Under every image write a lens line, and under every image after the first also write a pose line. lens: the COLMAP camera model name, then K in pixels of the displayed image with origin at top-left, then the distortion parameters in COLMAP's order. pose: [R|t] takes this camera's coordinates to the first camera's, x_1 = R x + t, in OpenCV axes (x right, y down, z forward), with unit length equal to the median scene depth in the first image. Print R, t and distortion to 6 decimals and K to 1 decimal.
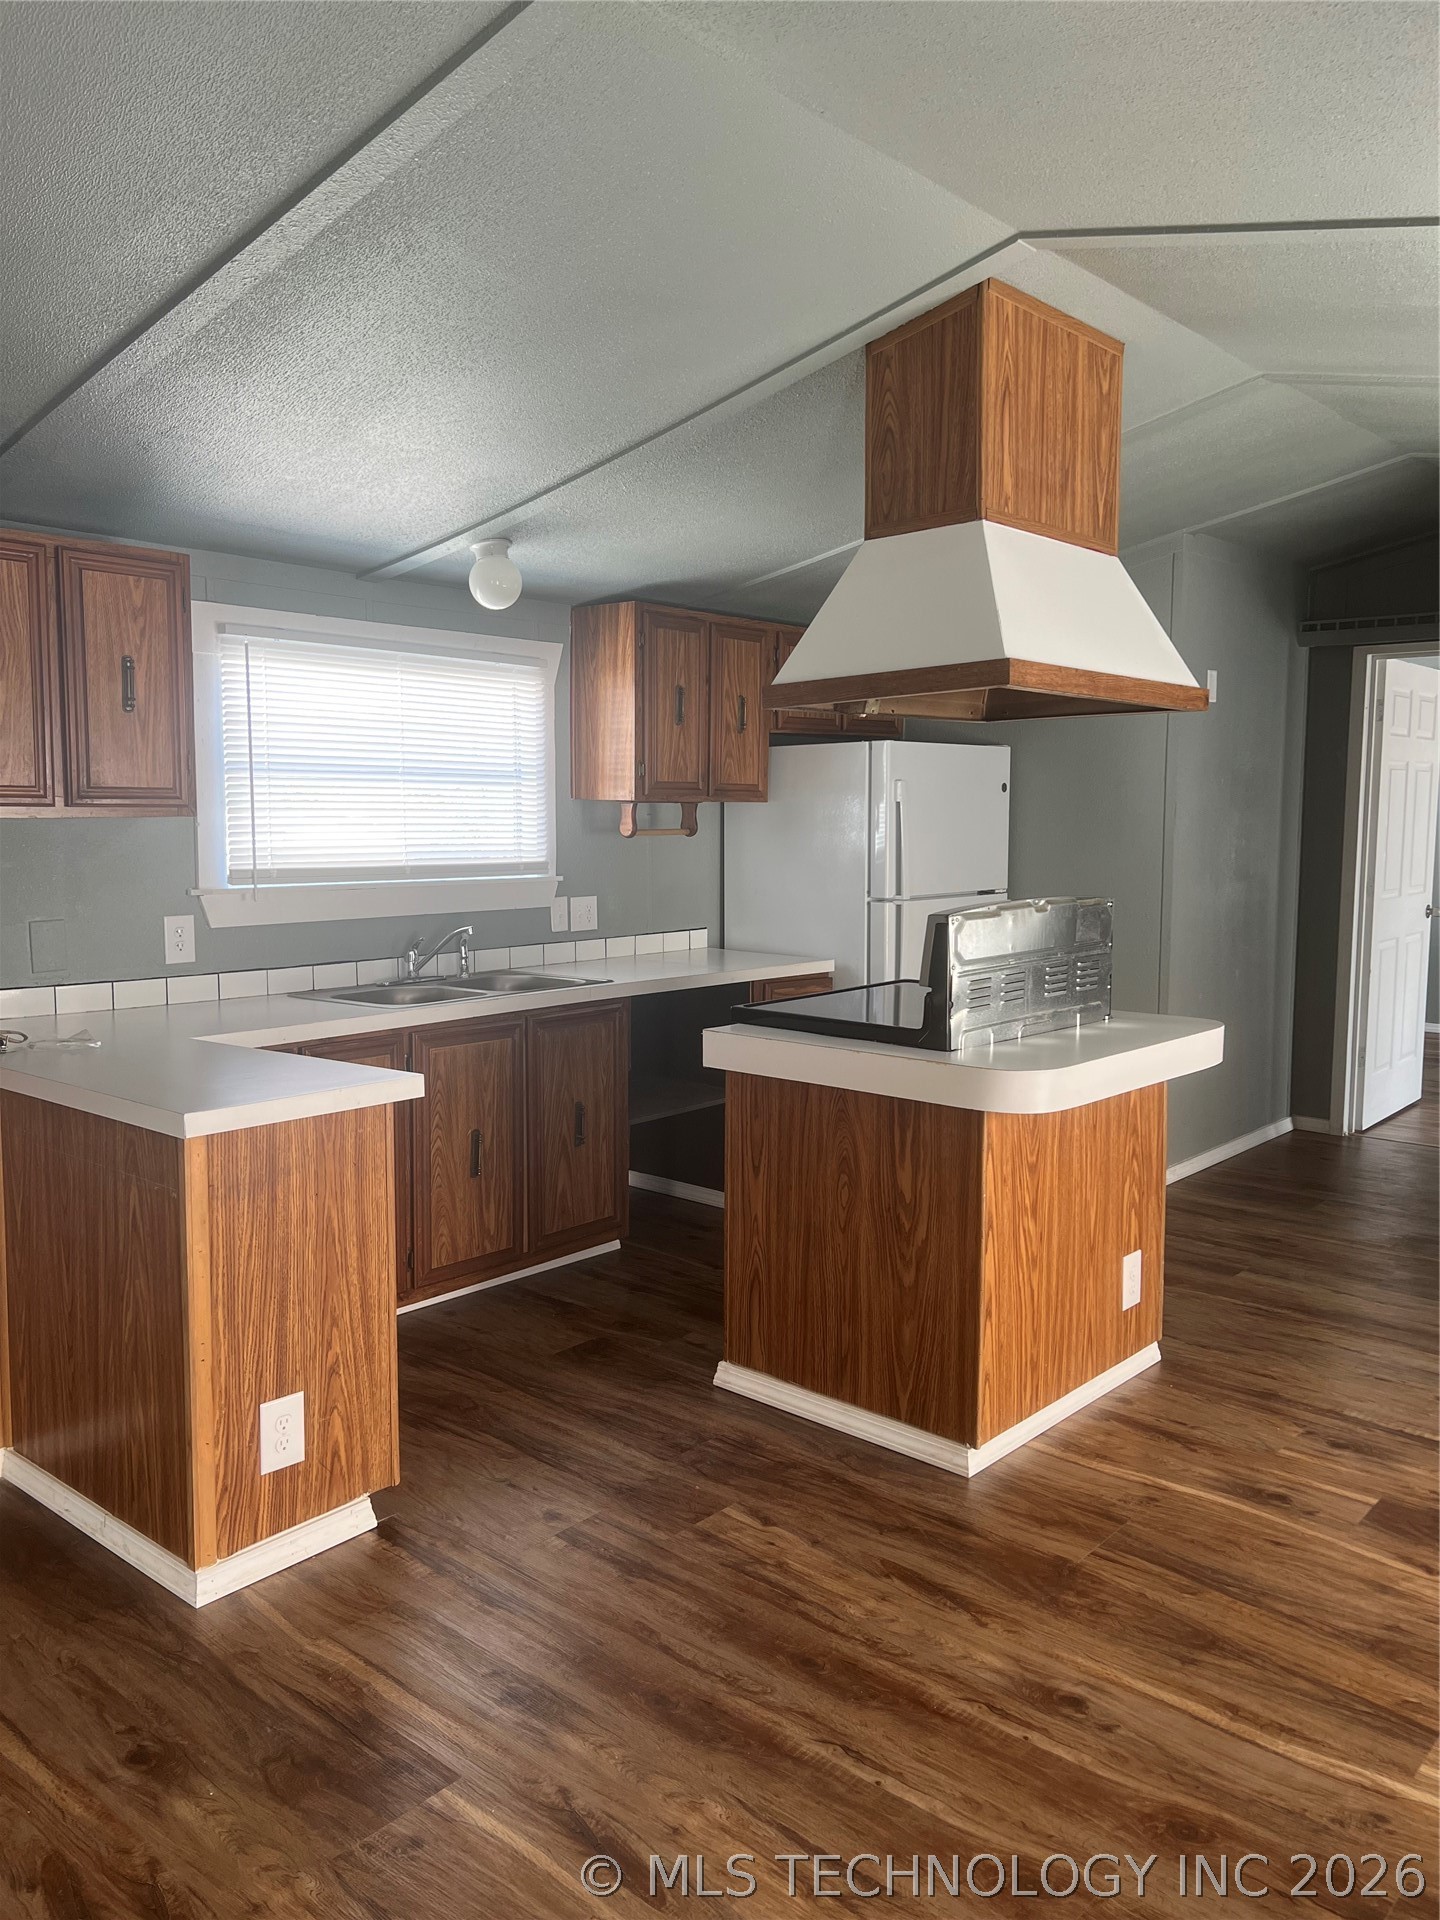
lens RADIAL K [[1448.1, 0, 728.8], [0, 1448.1, 969.3], [0, 0, 1]] dist [0.039955, -0.038750]
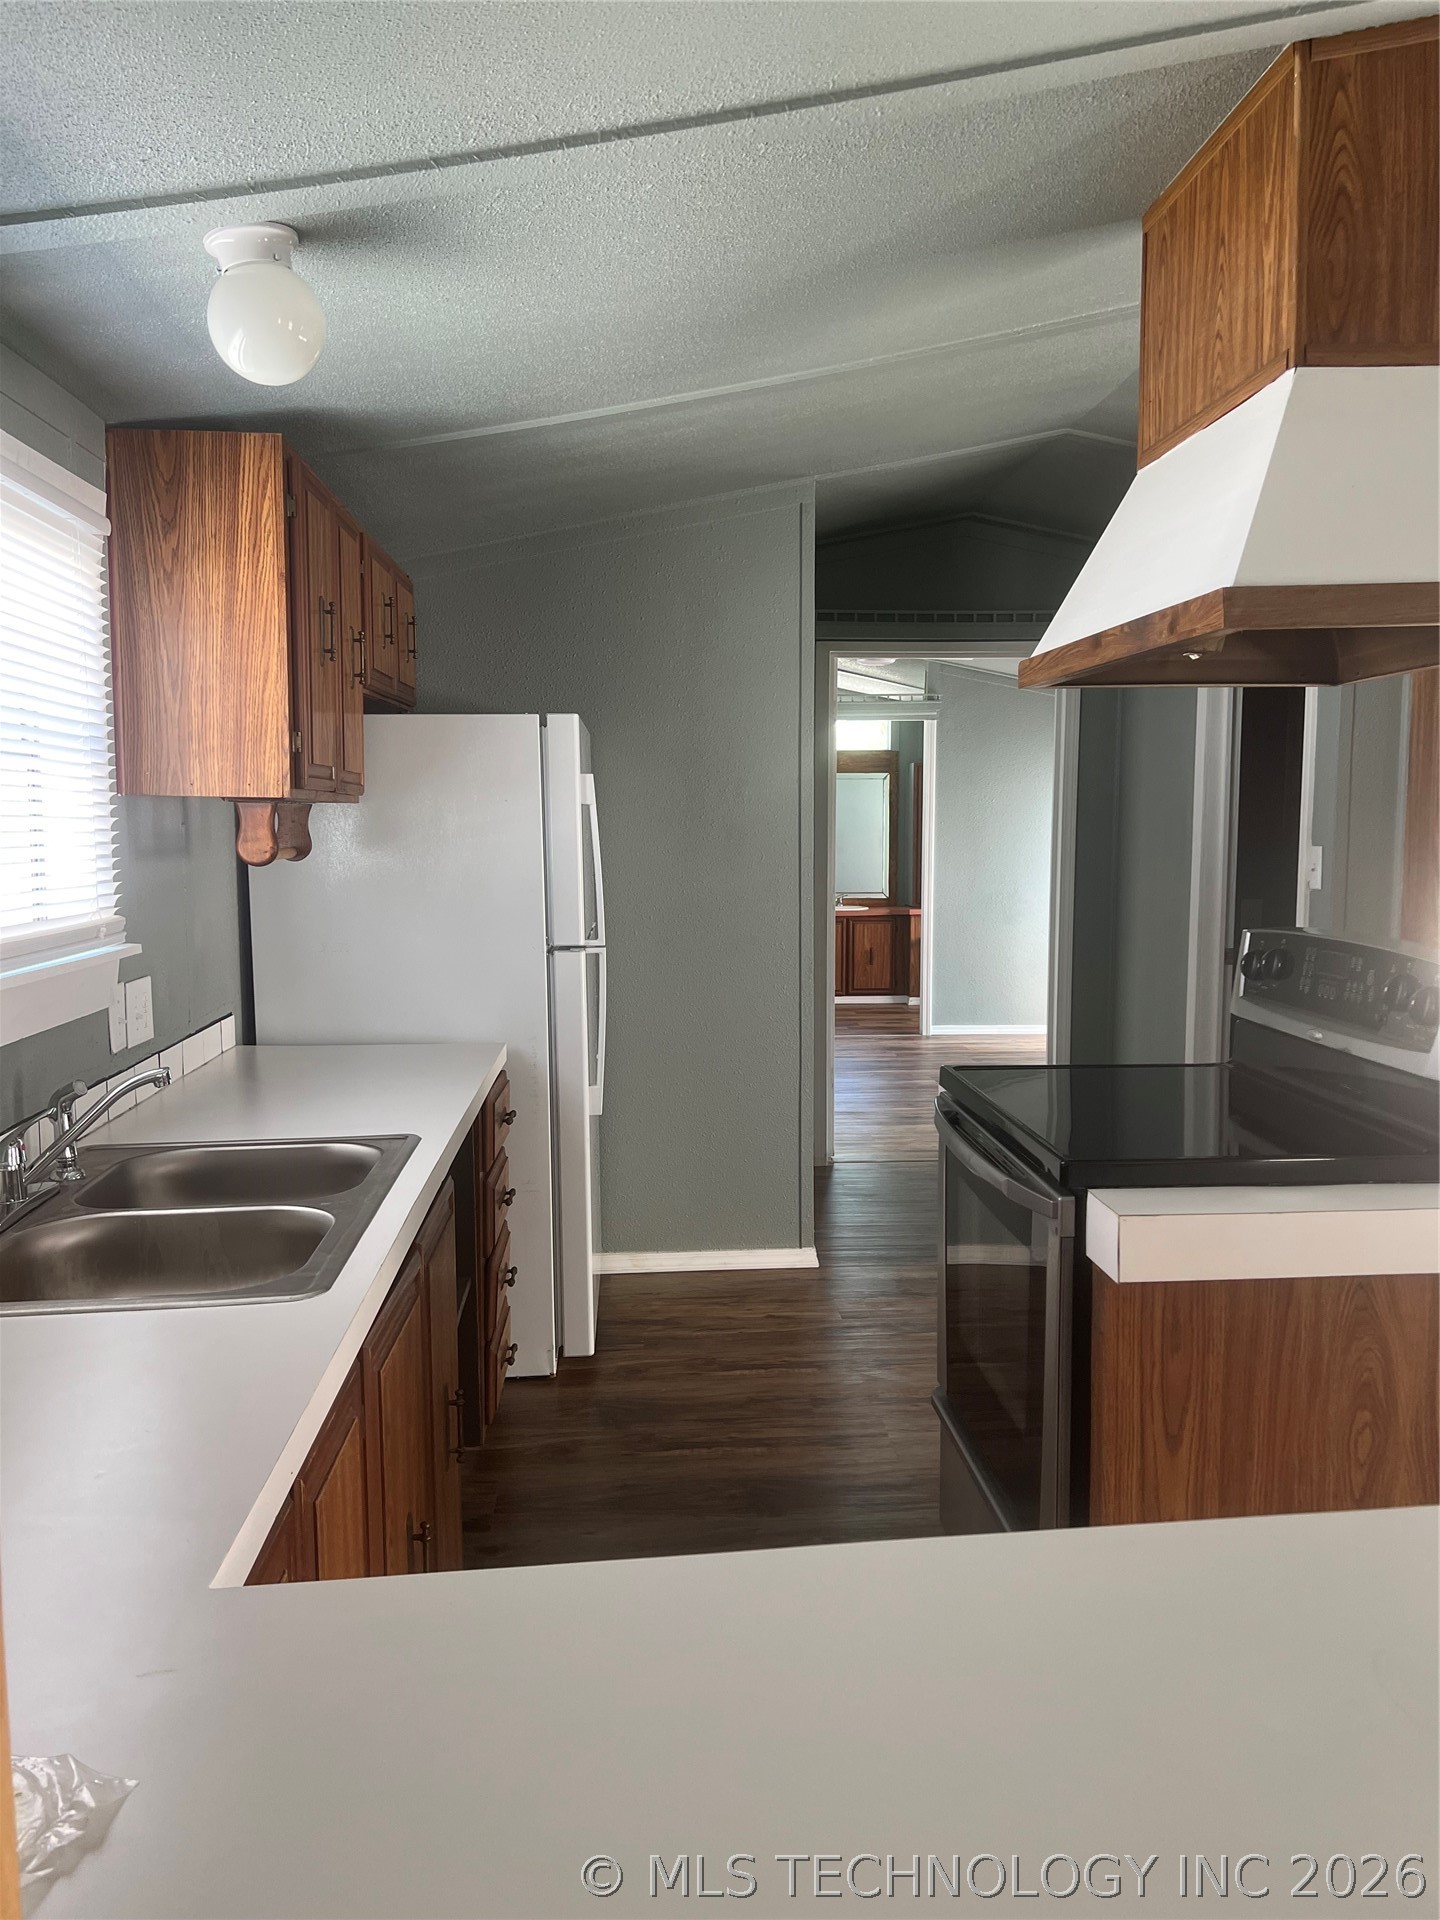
lens RADIAL K [[1448.1, 0, 753.4], [0, 1448.1, 963.4], [0, 0, 1]] dist [0.039955, -0.038750]
pose [[0.697268, -0.073258, 0.713057, -0.494497], [0.081320, 0.996426, 0.022852, -0.075790], [-0.712183, 0.042052, 0.700733, 0.711474]]
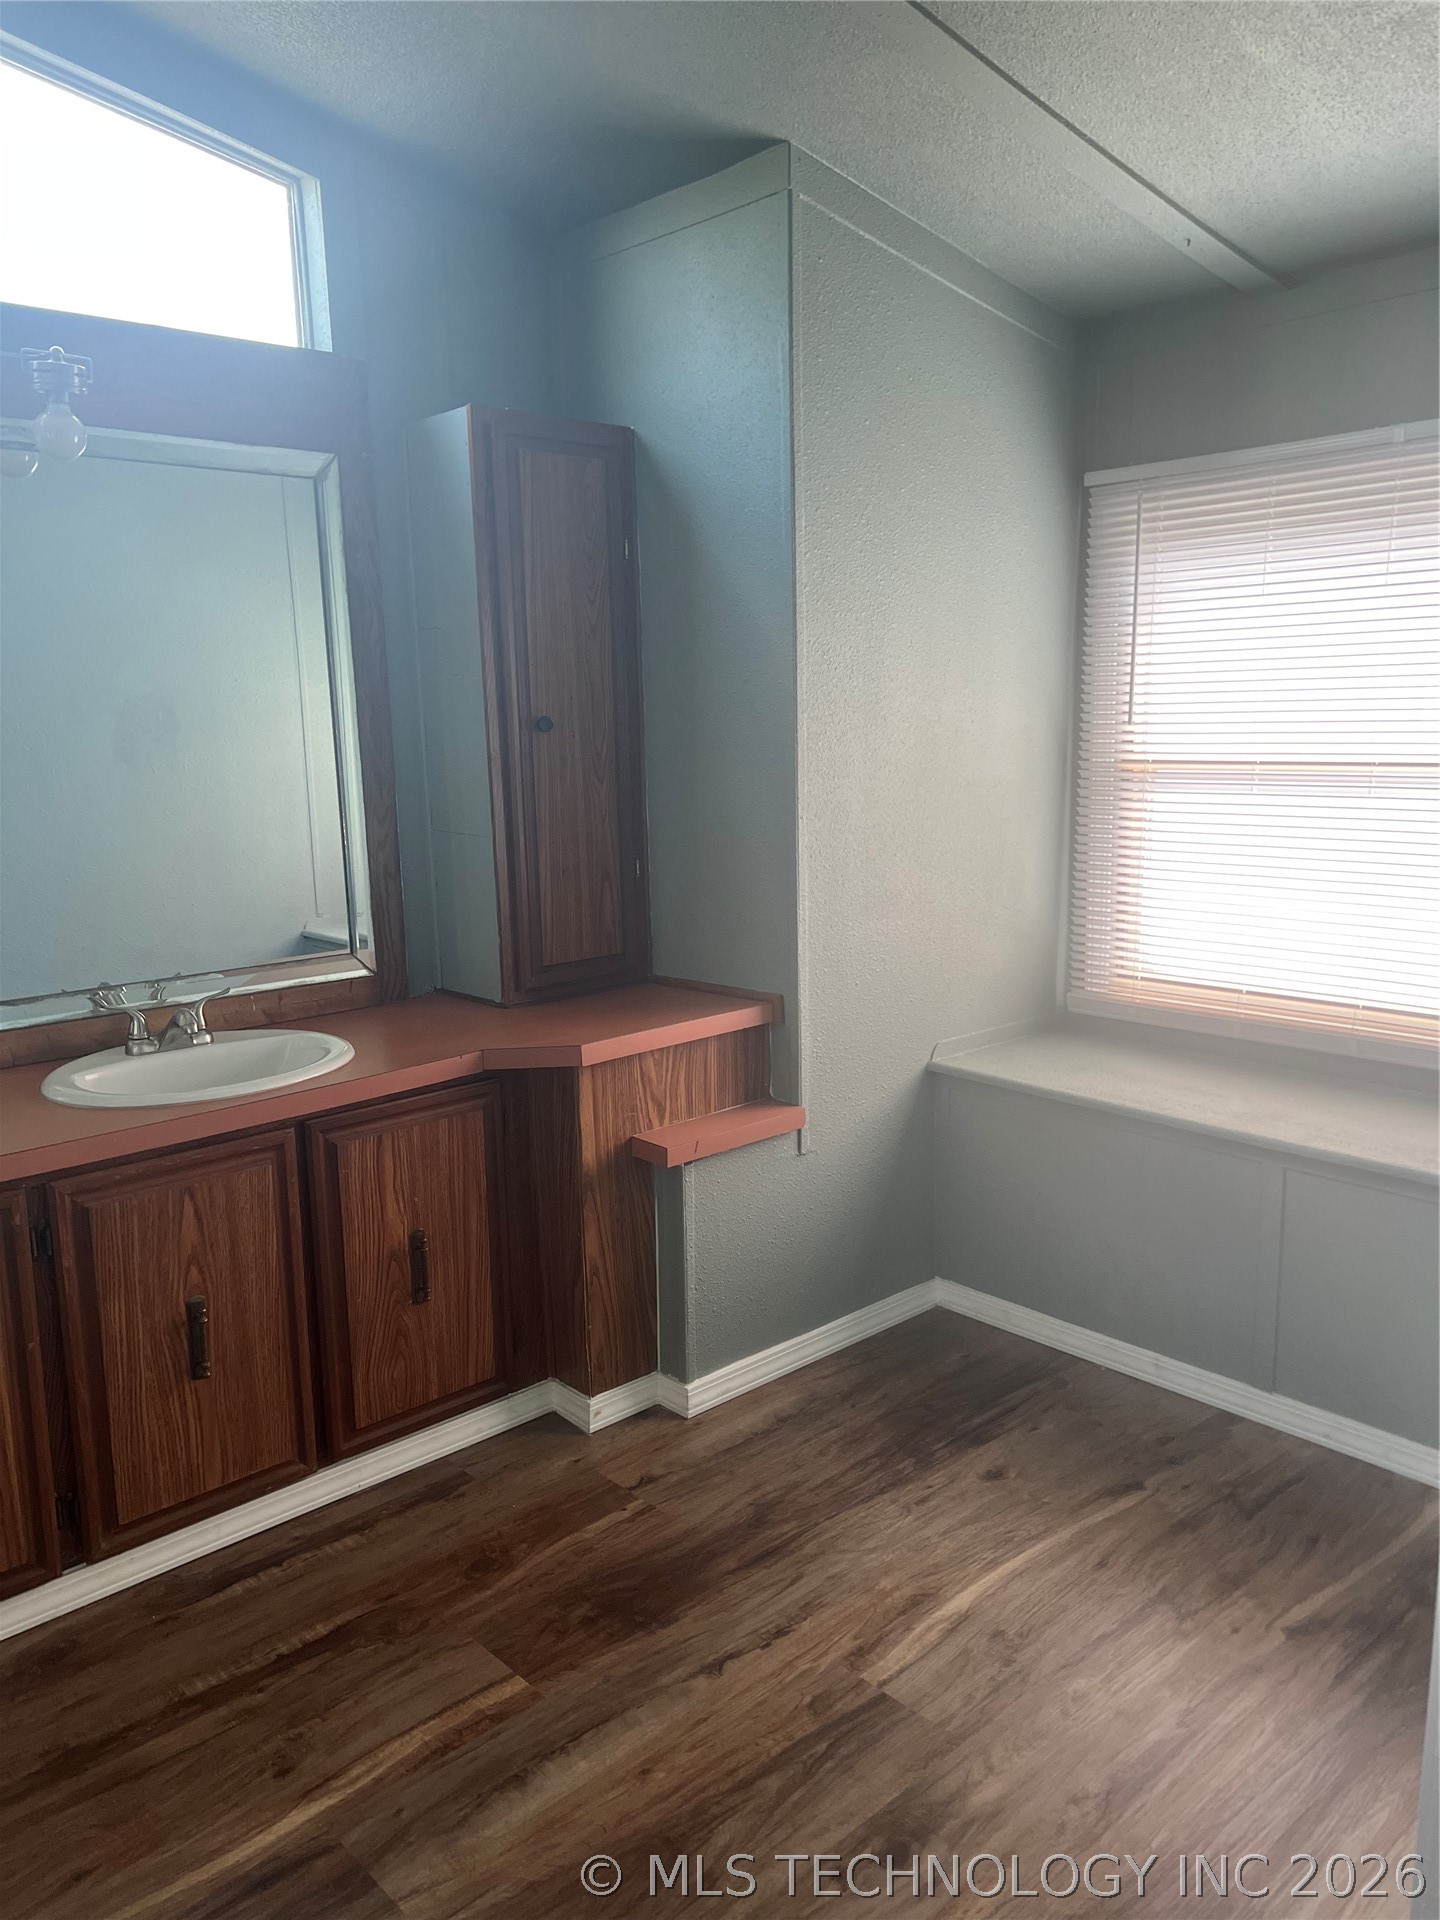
lens RADIAL K [[1448.1, 0, 704.4], [0, 1448.1, 951.8], [0, 0, 1]] dist [0.039955, -0.038750]
pose [[0.131605, -0.181708, 0.974506, 1.387200], [0.134488, 0.977240, 0.164055, -0.254170], [-0.982137, 0.109469, 0.153047, 2.570937]]
